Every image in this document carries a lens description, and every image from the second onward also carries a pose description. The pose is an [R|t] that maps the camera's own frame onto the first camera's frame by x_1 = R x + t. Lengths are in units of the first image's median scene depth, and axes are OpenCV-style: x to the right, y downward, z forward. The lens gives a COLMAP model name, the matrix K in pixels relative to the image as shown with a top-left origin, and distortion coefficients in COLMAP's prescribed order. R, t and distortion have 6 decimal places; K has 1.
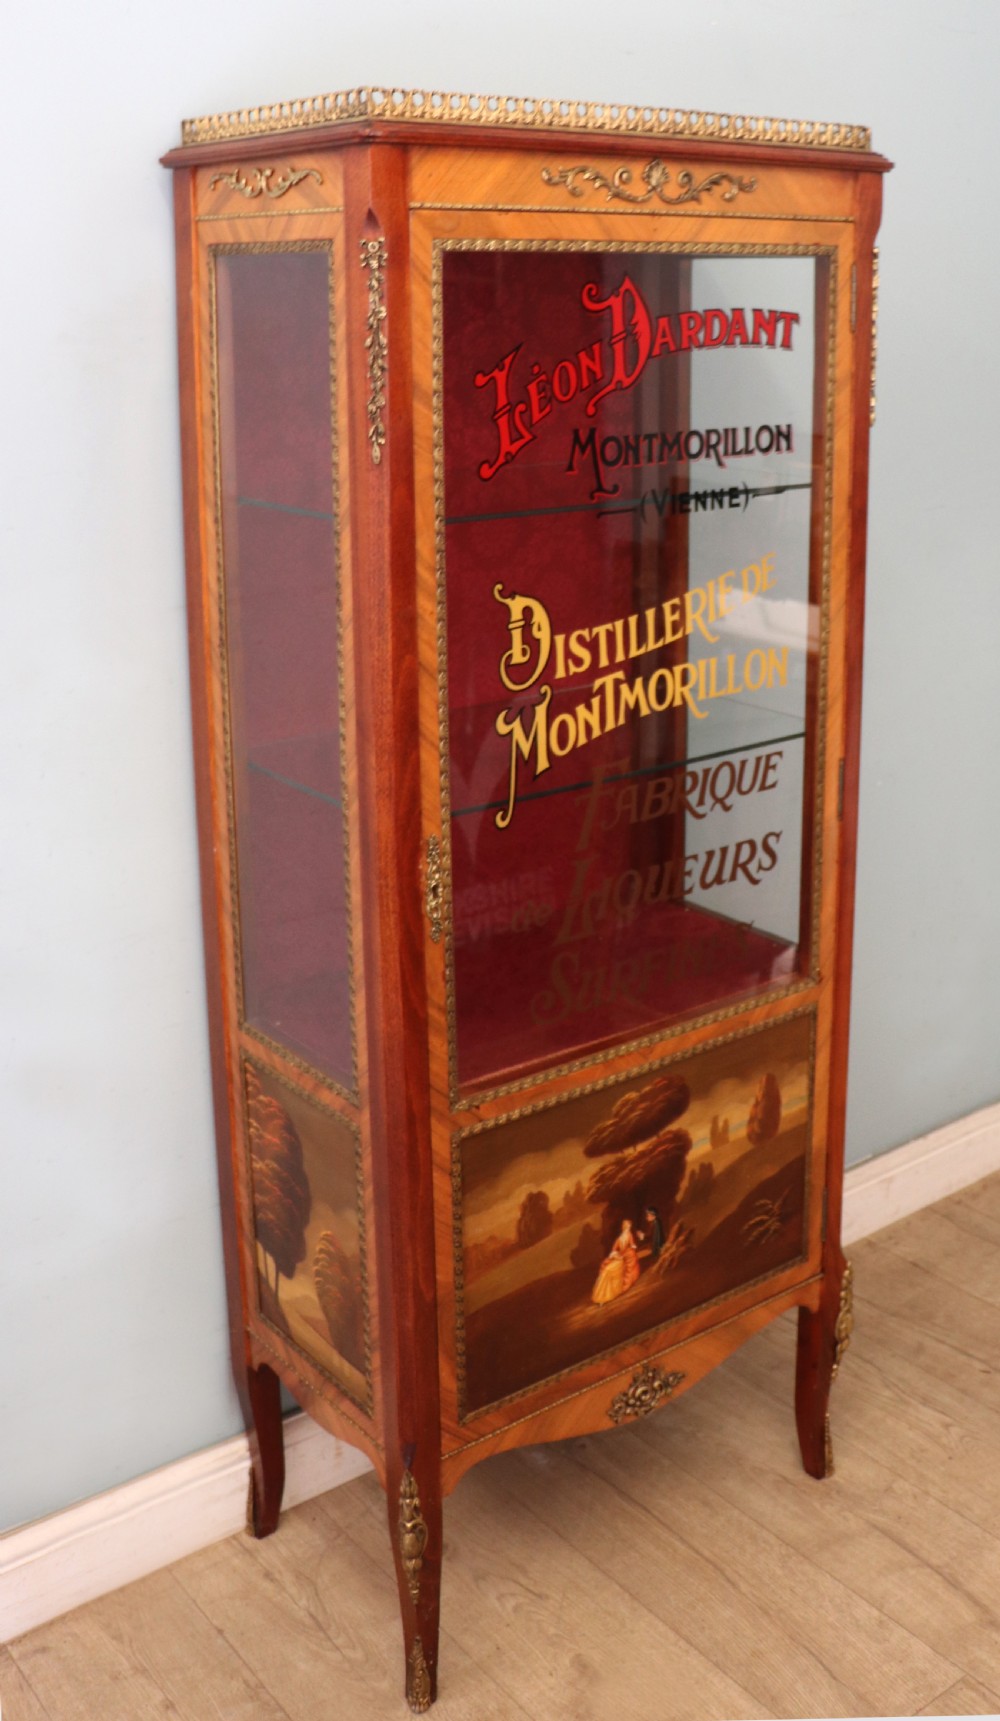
lens RADIAL K [[1821.4, 0, 579.2], [0, 1821.4, 668.4], [0, 0, 1]] dist [-0.163159, 0.085260]
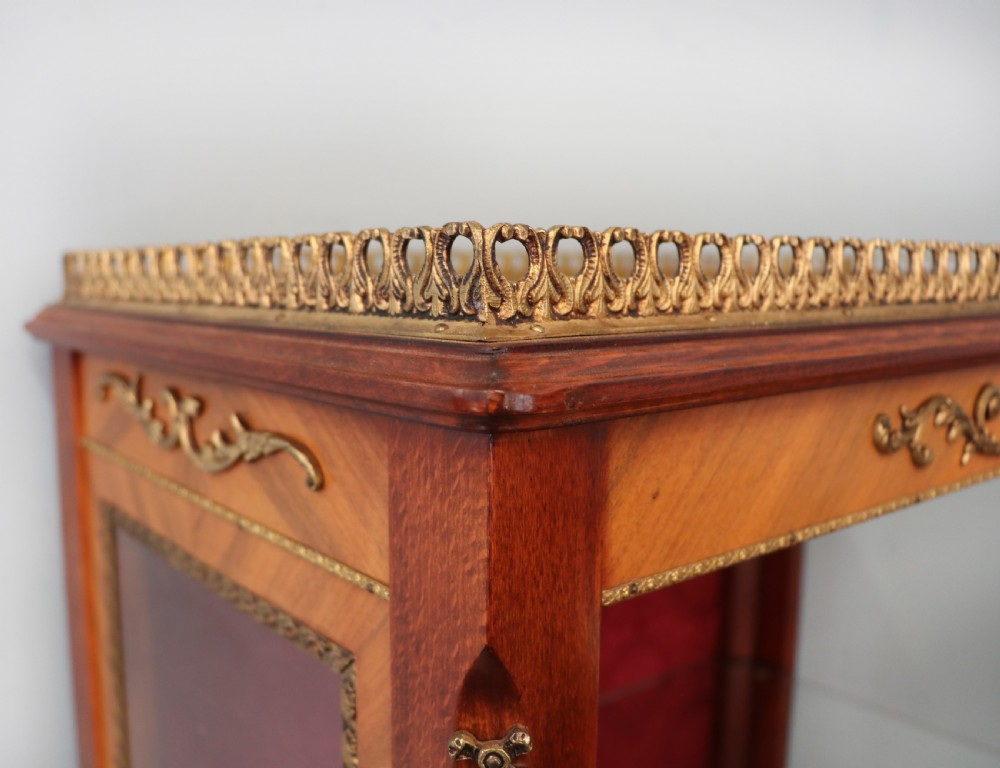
lens RADIAL K [[973.8, 0, 414.8], [0, 973.8, 387.3], [0, 0, 1]] dist [-0.188035, 0.144049]
pose [[0.999187, 0.001351, -0.040298, -0.105397], [-0.004670, 0.996590, -0.082381, -0.246265], [0.040049, 0.082502, 0.995786, 0.727904]]
